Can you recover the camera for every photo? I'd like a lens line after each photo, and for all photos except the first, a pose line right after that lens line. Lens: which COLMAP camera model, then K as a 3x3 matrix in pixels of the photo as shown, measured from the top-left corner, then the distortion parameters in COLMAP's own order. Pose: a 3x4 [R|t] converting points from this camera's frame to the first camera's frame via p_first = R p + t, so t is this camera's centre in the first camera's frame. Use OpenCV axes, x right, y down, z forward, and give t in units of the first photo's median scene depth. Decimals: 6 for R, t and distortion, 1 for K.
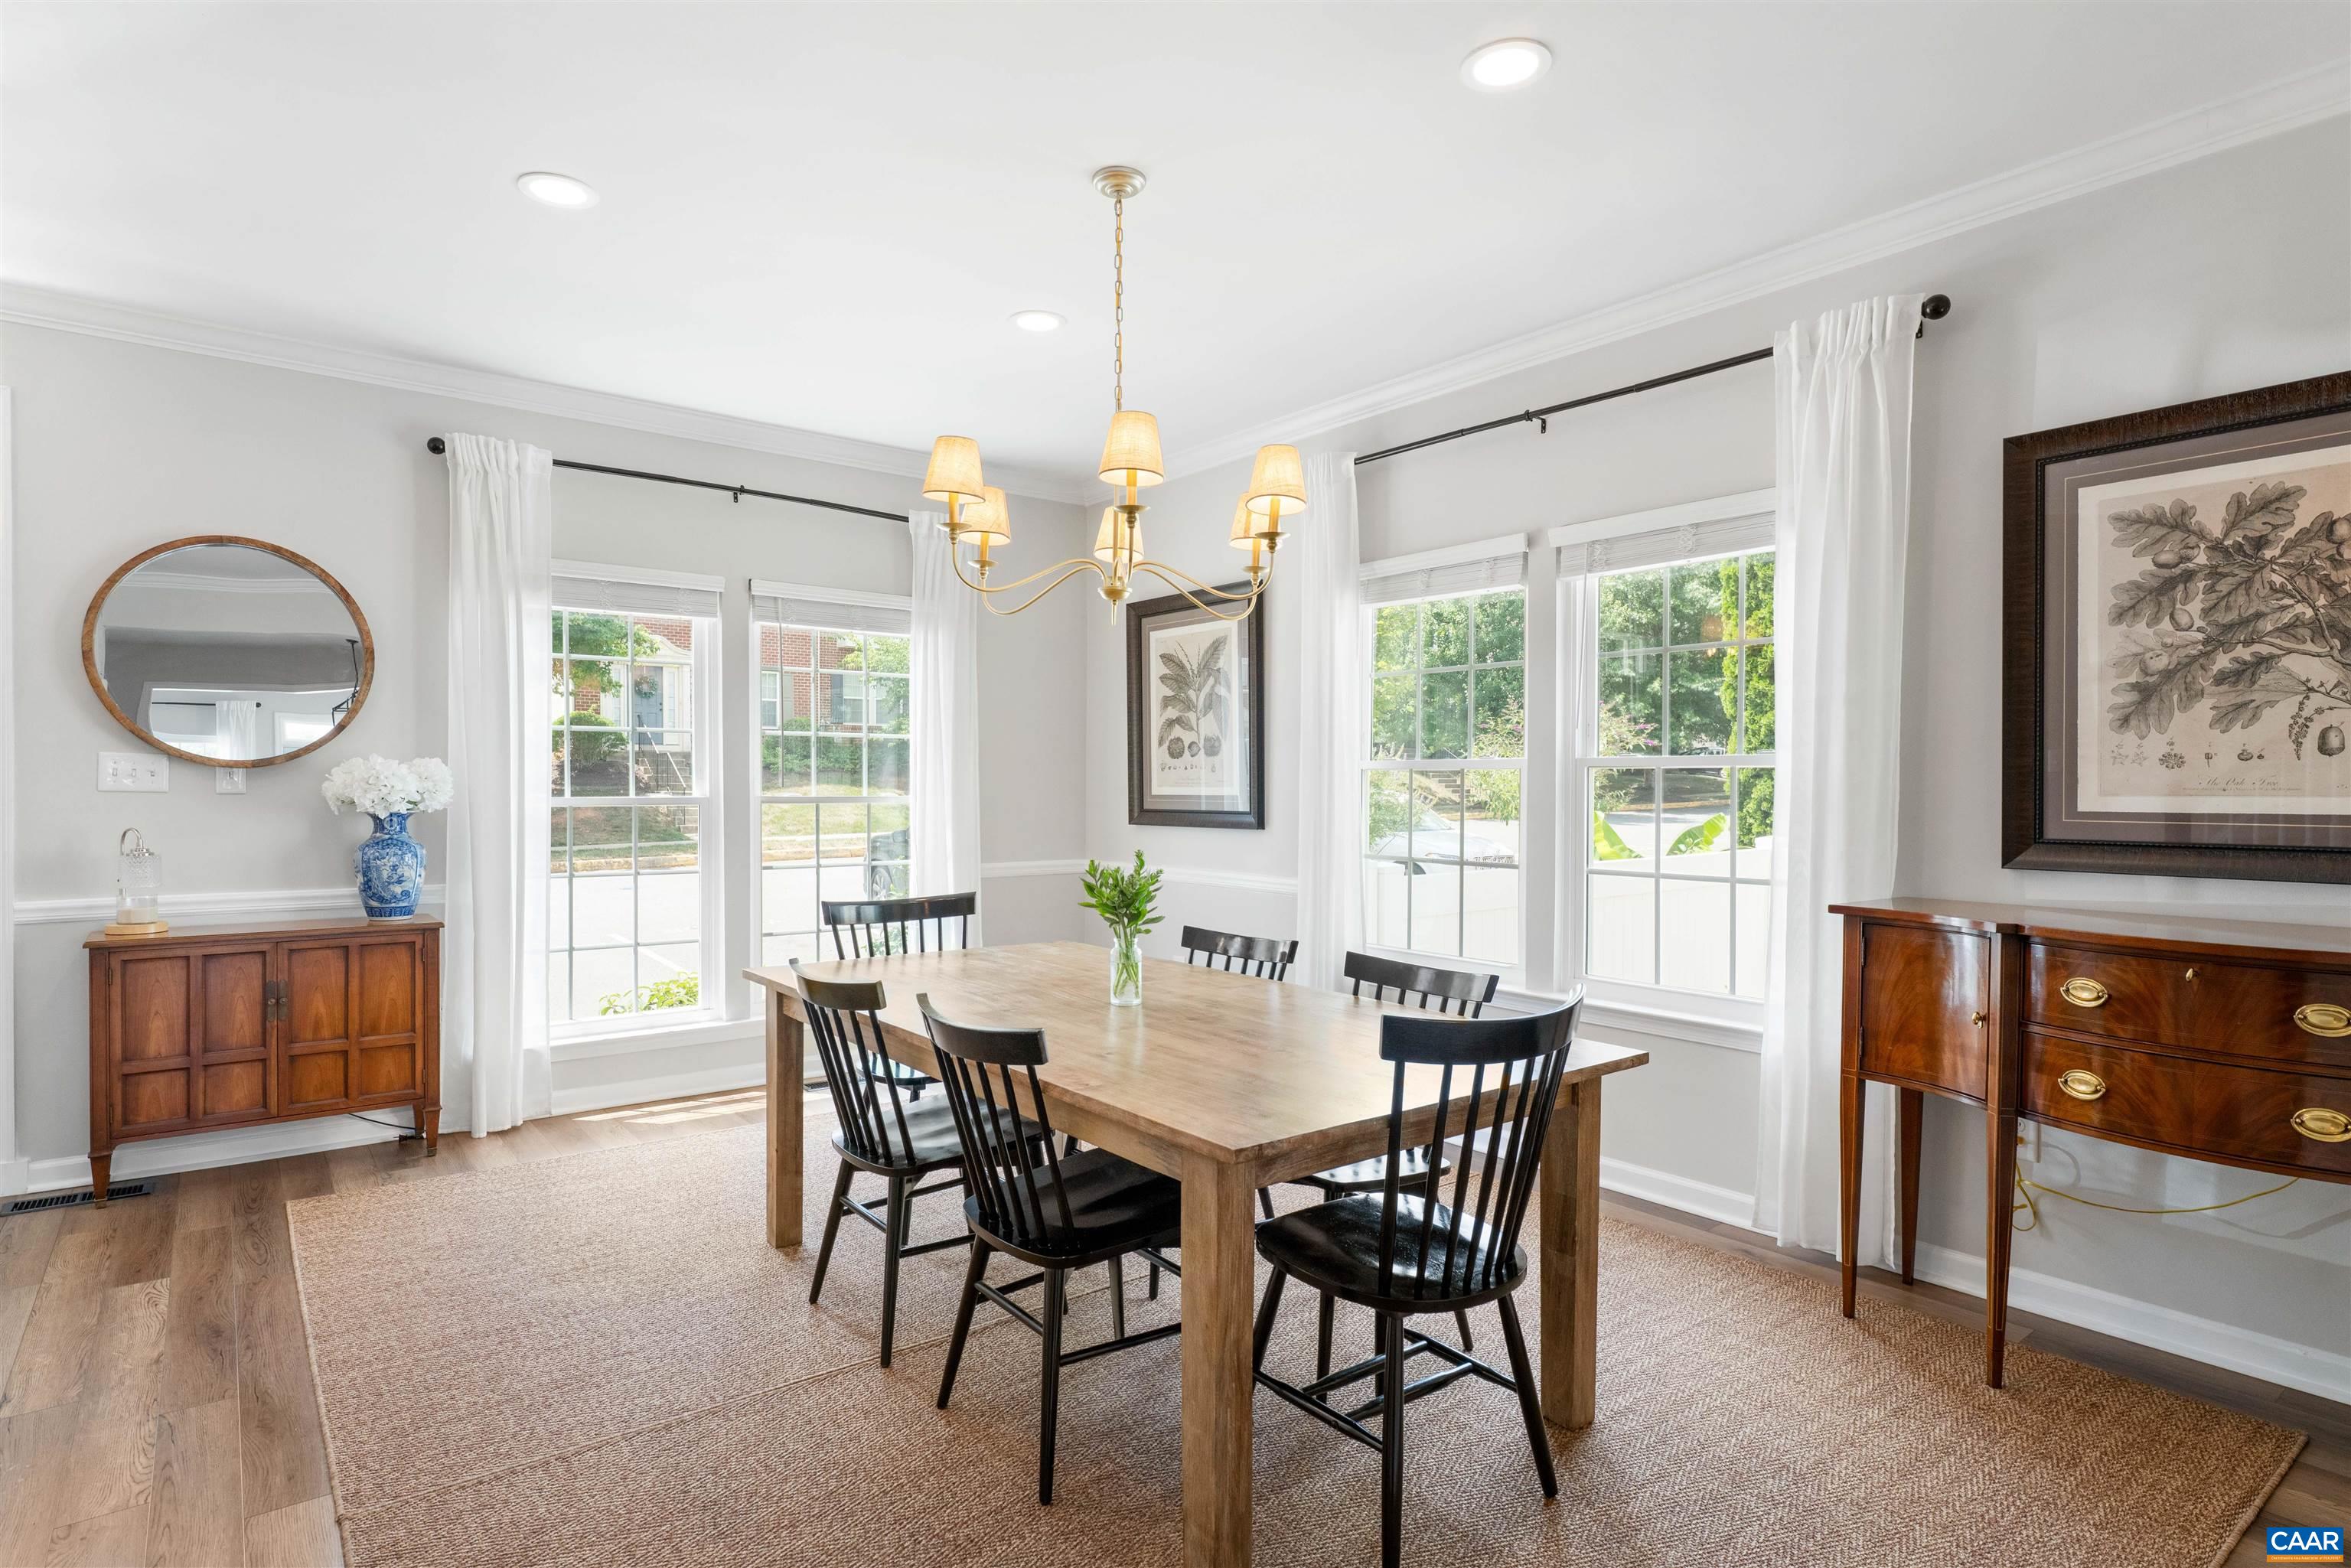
lens RADIAL K [[1205.5, 0, 1166.4], [0, 1205.5, 796.2], [0, 0, 1]] dist [0.001475, 0.001364]
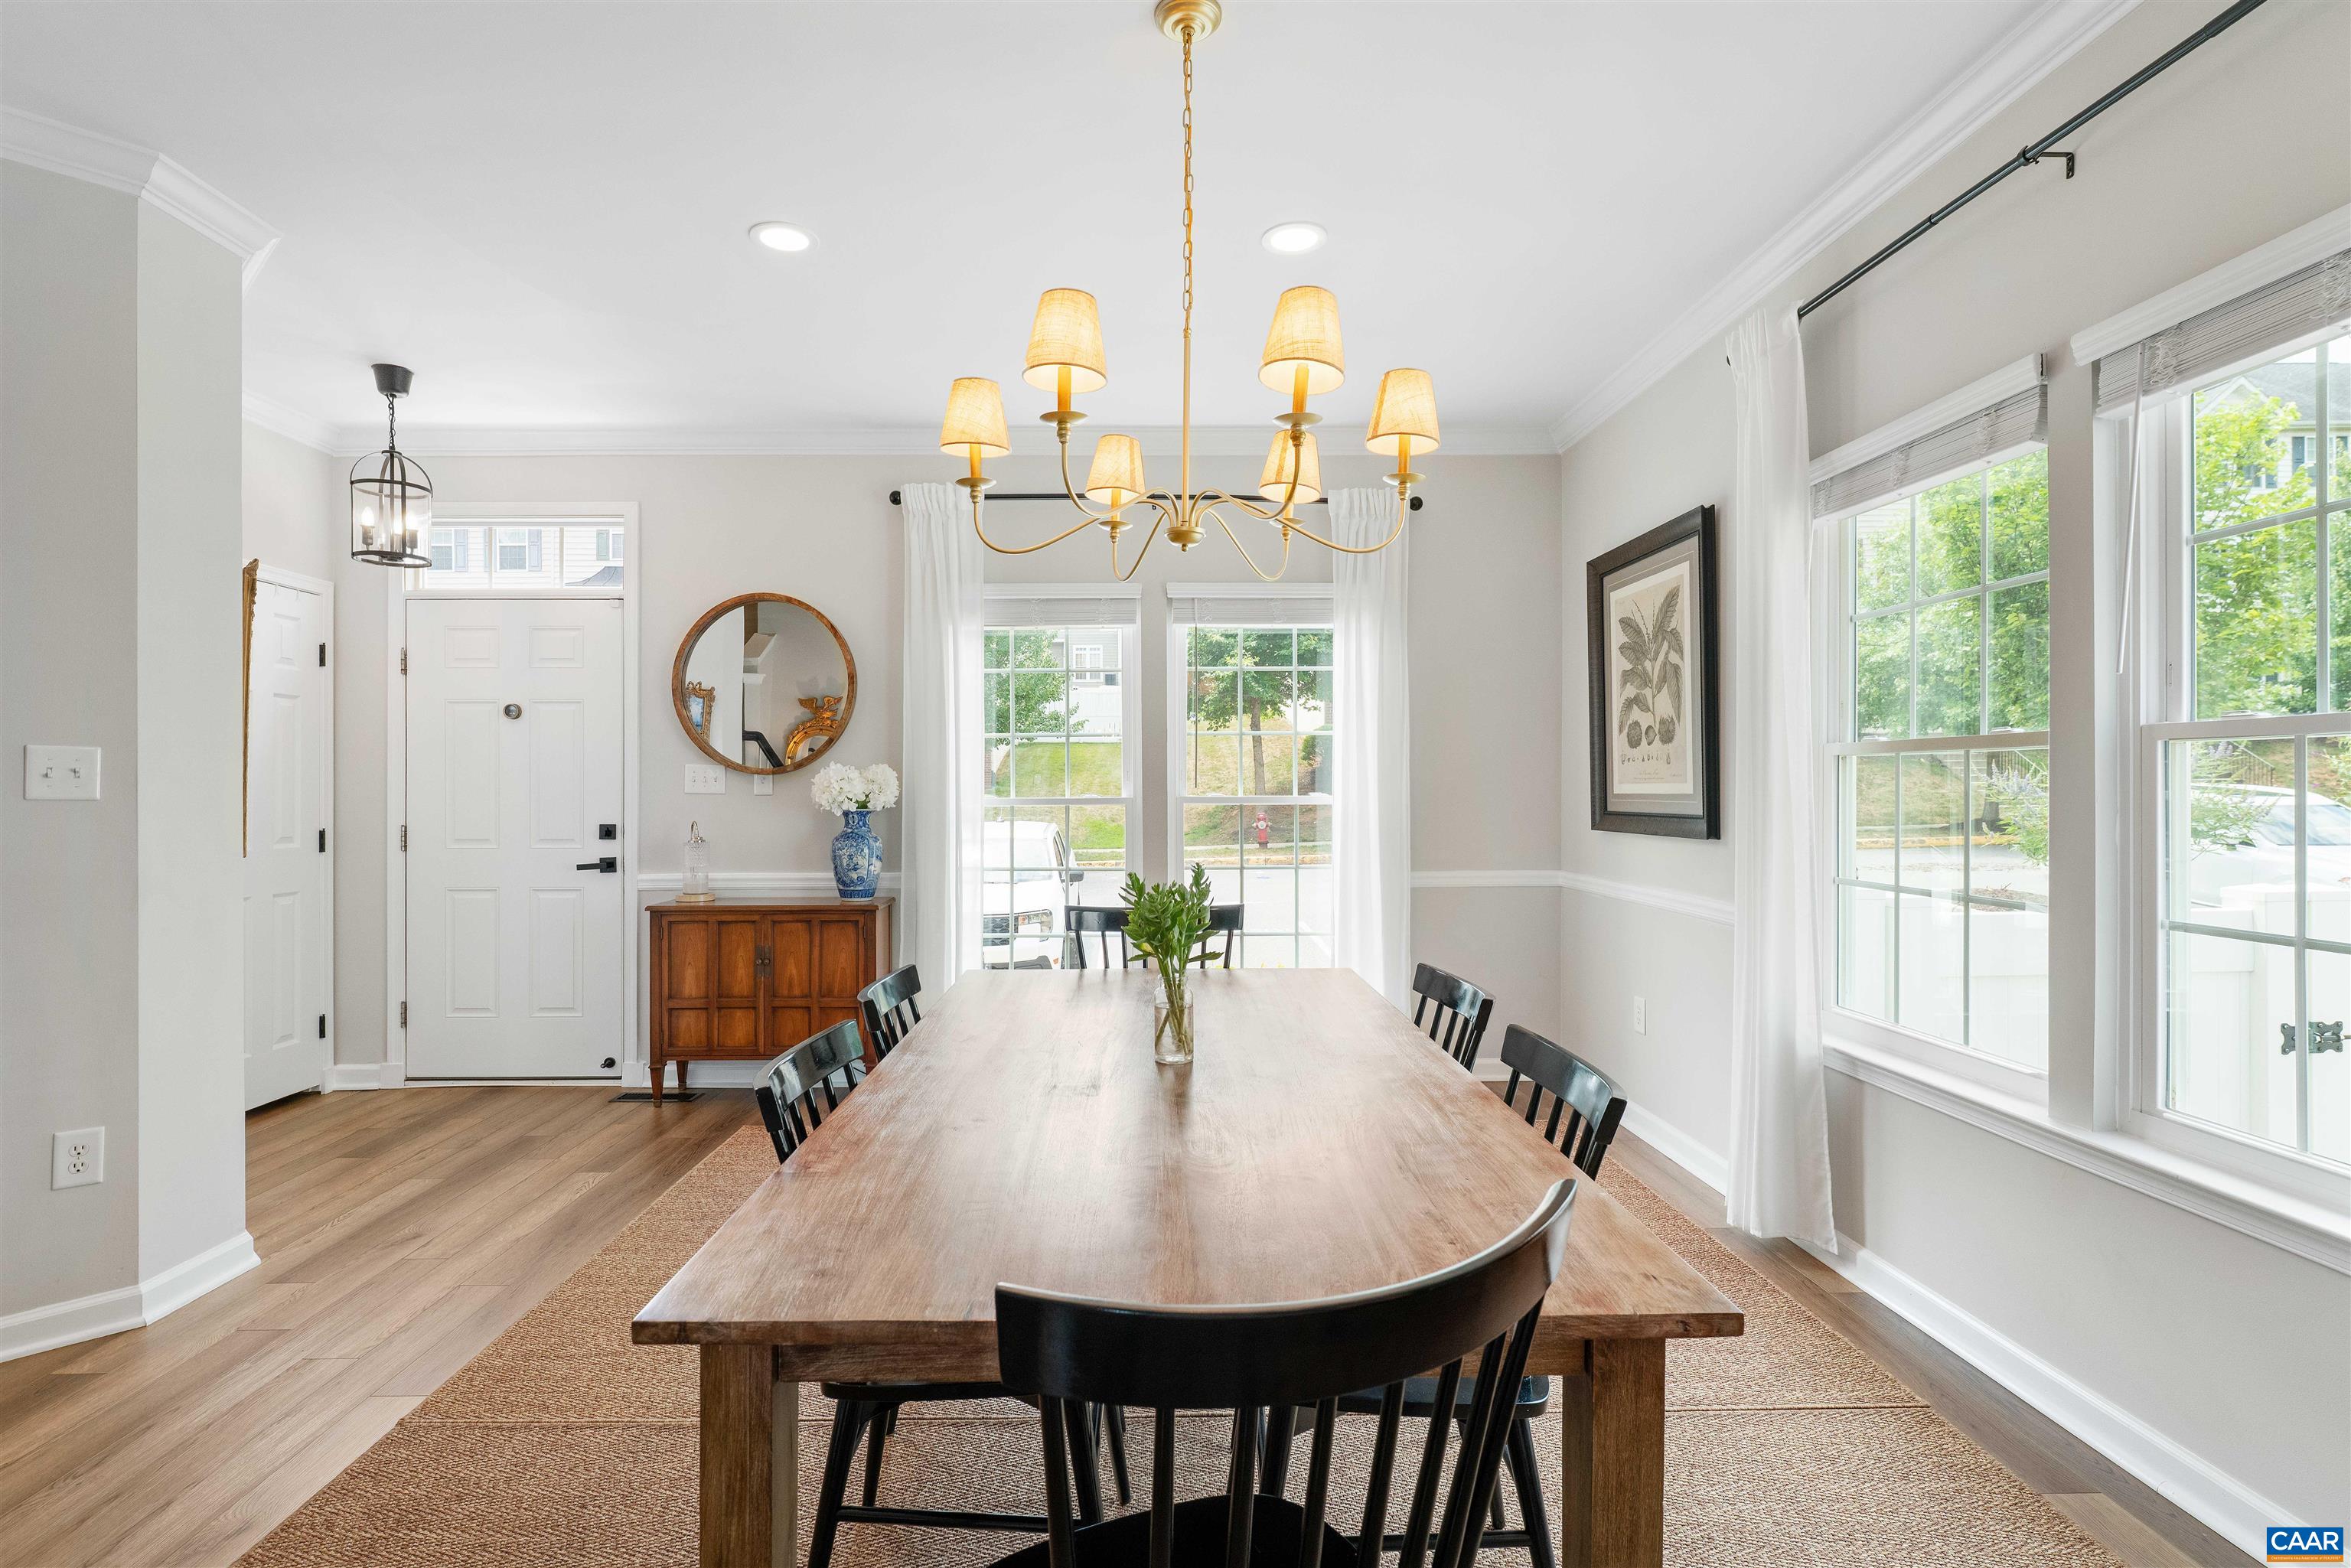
lens RADIAL K [[1144.7, 0, 1166.4], [0, 1144.7, 788.2], [0, 0, 1]] dist [-0.005451, 0.000058]
pose [[0.802791, -0.006890, -0.596221, 0.283464], [0.001380, 0.999952, -0.009697, 0.002808], [0.596260, 0.006962, 0.802762, 0.284896]]
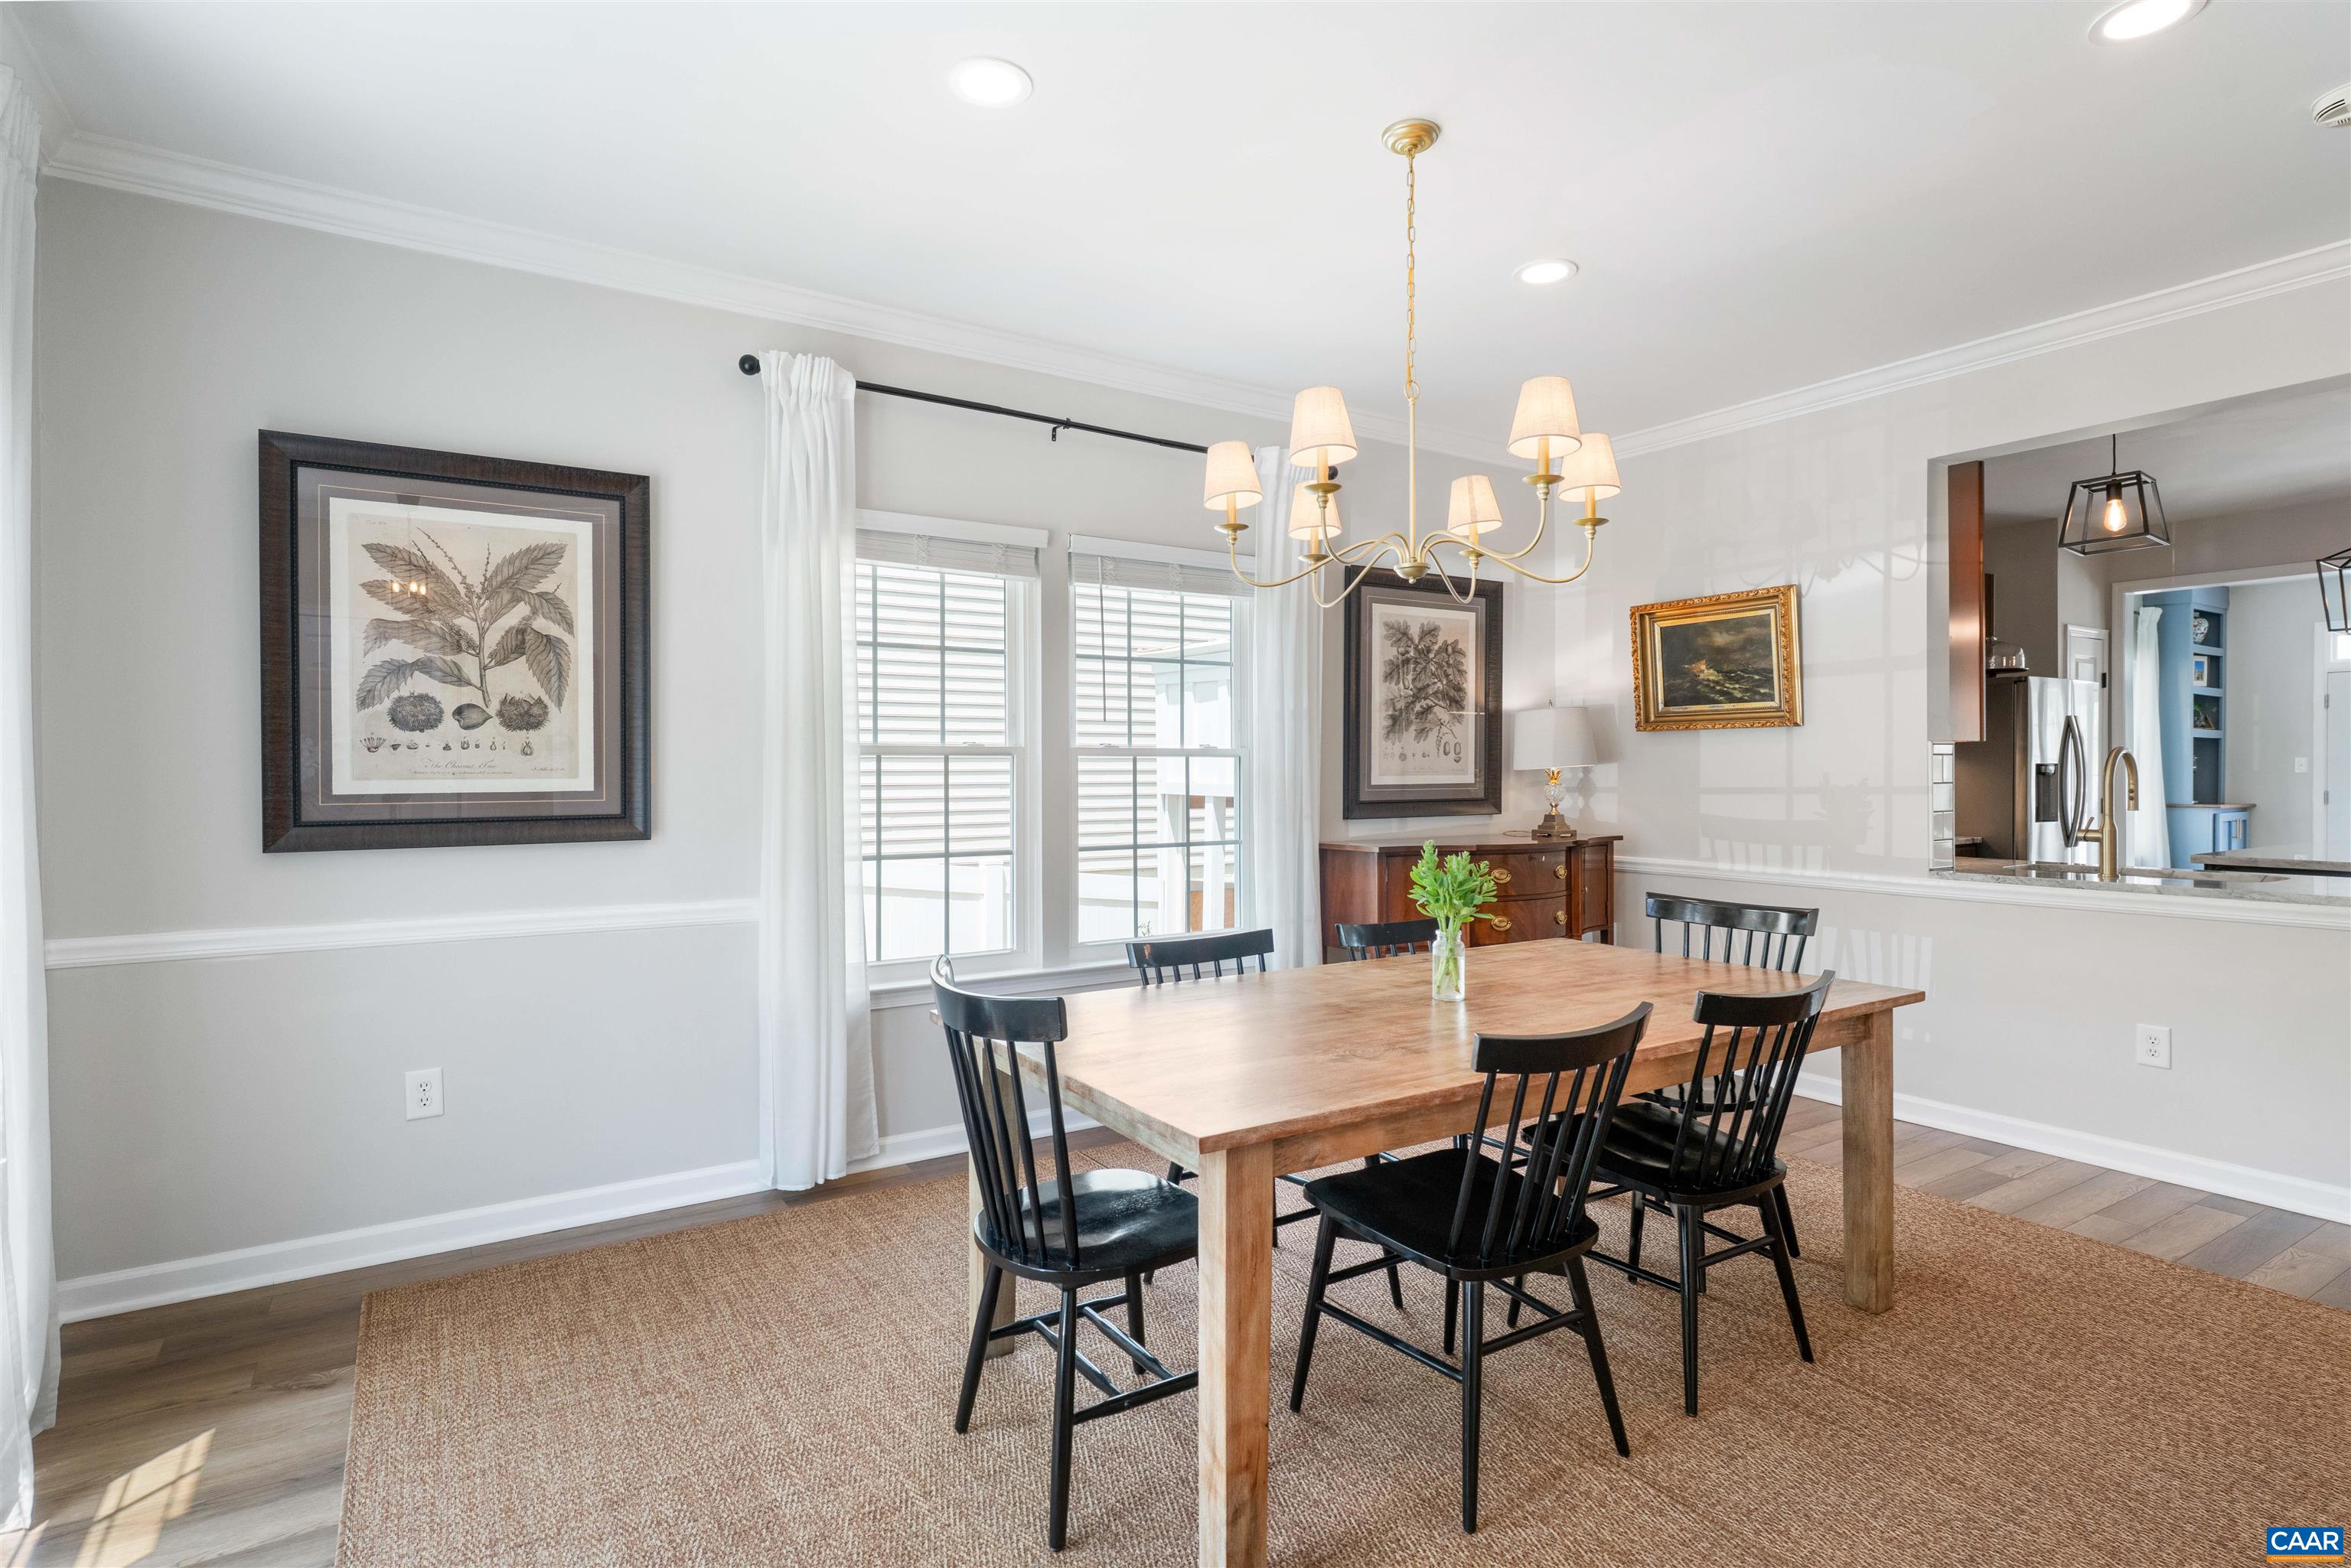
lens RADIAL K [[1144.7, 0, 1182.0], [0, 1144.7, 795.8], [0, 0, 1]] dist [-0.005451, 0.000058]
pose [[0.109095, -0.026814, 0.993670, -0.682380], [0.012676, 0.999592, 0.025582, -0.012037], [-0.993951, 0.009805, 0.109390, 0.771432]]
